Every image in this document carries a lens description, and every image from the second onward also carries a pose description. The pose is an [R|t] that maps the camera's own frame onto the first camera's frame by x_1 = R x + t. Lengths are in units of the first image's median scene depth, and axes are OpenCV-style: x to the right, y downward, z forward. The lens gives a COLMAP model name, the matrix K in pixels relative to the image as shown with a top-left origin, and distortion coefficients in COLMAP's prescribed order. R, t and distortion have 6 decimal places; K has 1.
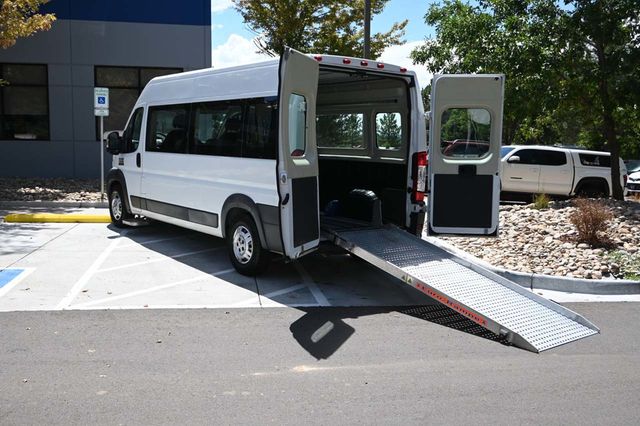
lens RADIAL K [[599.3, 0, 323.1], [0, 599.3, 213.9], [0, 0, 1]] dist [0.012465, 0.000000]
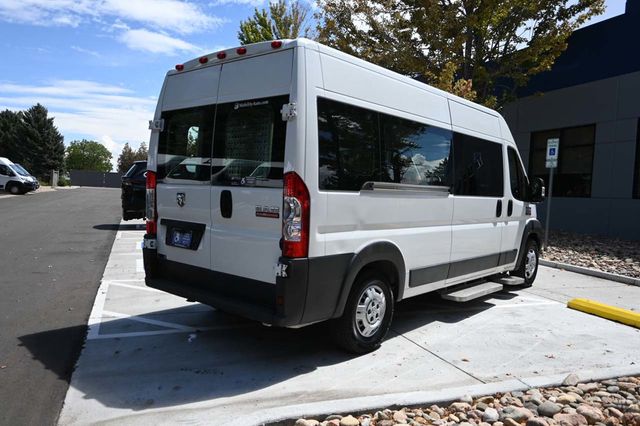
lens RADIAL K [[487.0, 0, 319.2], [0, 487.0, 212.6], [0, 0, 1]] dist [-0.001722, 0.006278]
pose [[0.185885, 0.030534, -0.982097, 0.446001], [-0.149629, 0.988739, 0.002419, -0.049750], [0.971112, 0.146500, 0.188360, 0.662639]]
